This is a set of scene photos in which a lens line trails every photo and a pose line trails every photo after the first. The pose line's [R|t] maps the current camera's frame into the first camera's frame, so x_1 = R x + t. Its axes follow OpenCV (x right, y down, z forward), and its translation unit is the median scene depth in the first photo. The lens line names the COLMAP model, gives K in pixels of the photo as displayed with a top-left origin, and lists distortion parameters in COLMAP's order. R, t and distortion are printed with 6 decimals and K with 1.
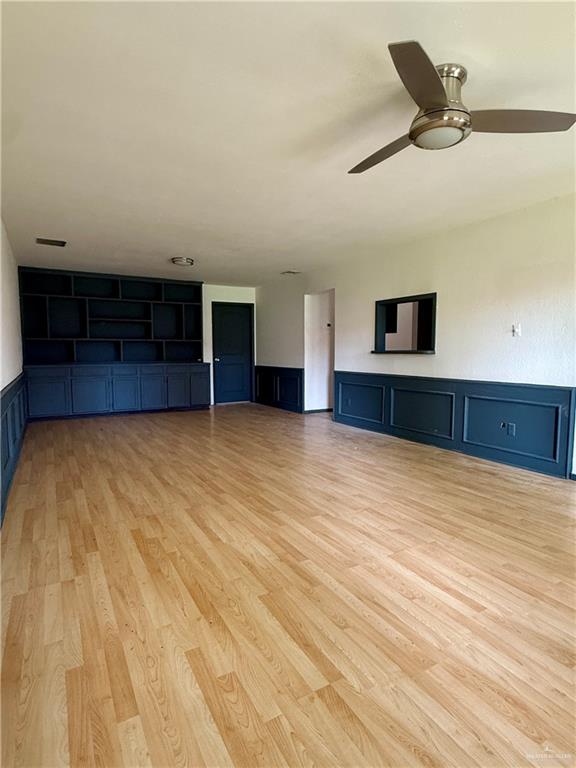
lens RADIAL K [[392.5, 0, 288.0], [0, 392.5, 384.0], [0, 0, 1]] dist [-0.000591, -0.000142]
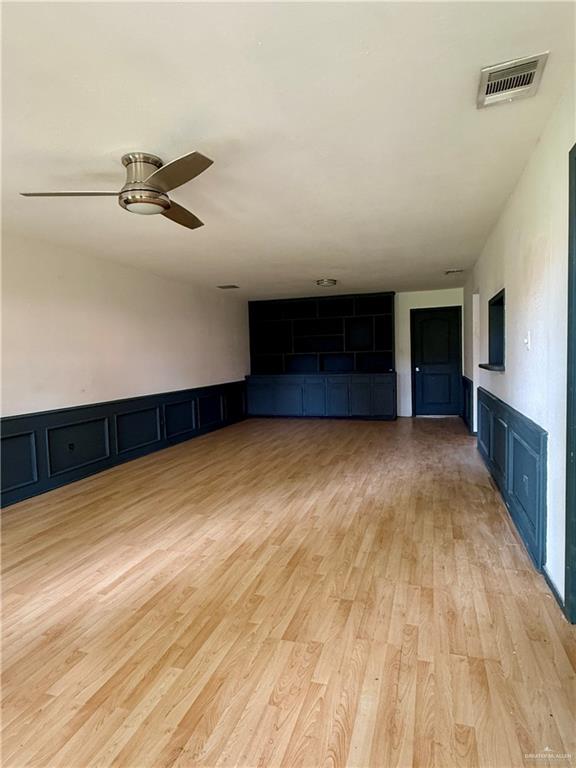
lens RADIAL K [[407.7, 0, 288.0], [0, 407.7, 384.0], [0, 0, 1]] dist [0.001408, 0.000830]
pose [[0.715284, 0.023747, -0.698430, 0.937825], [-0.031499, 0.999502, 0.001724, -0.059786], [0.698124, 0.020767, 0.715676, 0.242572]]
